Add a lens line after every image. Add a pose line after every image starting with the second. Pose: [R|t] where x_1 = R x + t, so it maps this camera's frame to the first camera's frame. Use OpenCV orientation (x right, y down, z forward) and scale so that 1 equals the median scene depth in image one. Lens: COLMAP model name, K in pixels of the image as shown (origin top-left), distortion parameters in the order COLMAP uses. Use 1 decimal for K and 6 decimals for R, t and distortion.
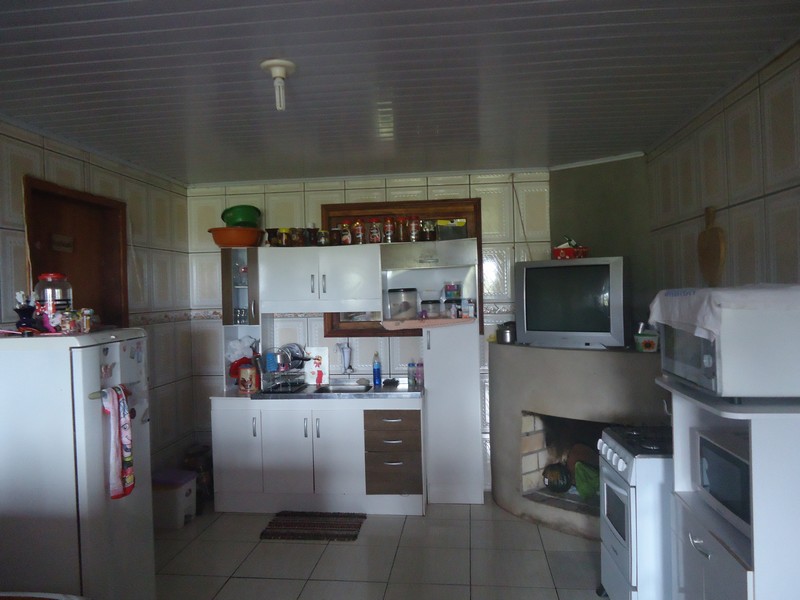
lens RADIAL K [[604.4, 0, 400.3], [0, 604.4, 305.7], [0, 0, 1]] dist [-0.001077, 0.007603]
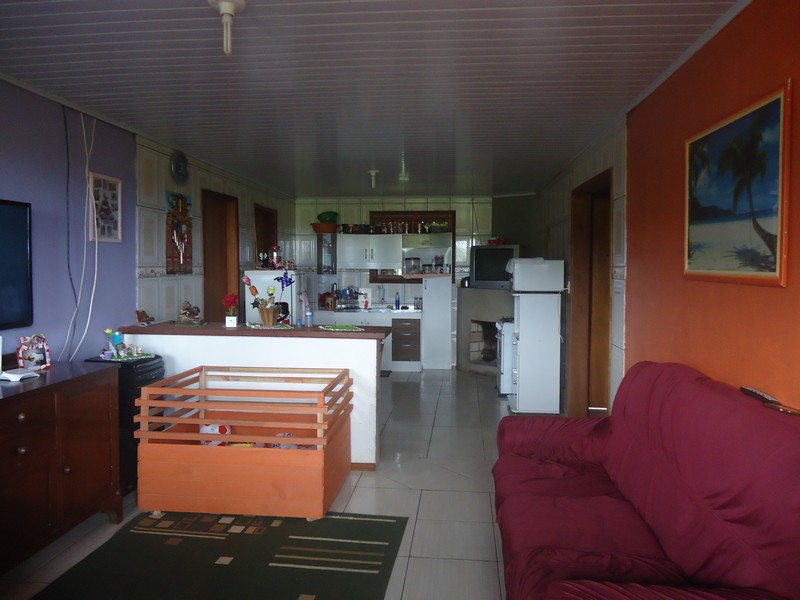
lens RADIAL K [[604.4, 0, 402.0], [0, 604.4, 292.9], [0, 0, 1]] dist [-0.001077, 0.007603]
pose [[0.999531, 0.028914, 0.010061, -0.045882], [-0.029115, 0.999366, 0.020508, 0.044047], [-0.009462, -0.020792, 0.999739, -0.903741]]
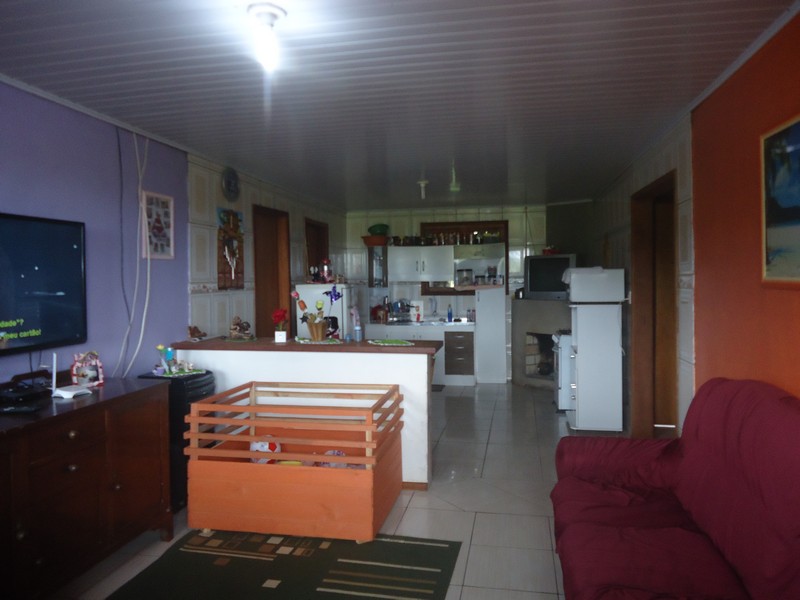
lens RADIAL K [[604.4, 0, 399.5], [0, 604.4, 292.7], [0, 0, 1]] dist [-0.001077, 0.007603]
pose [[0.996426, 0.015147, -0.083105, -0.040823], [-0.015011, 0.999885, 0.002260, 0.042859], [0.083130, -0.001005, 0.996538, -0.876551]]
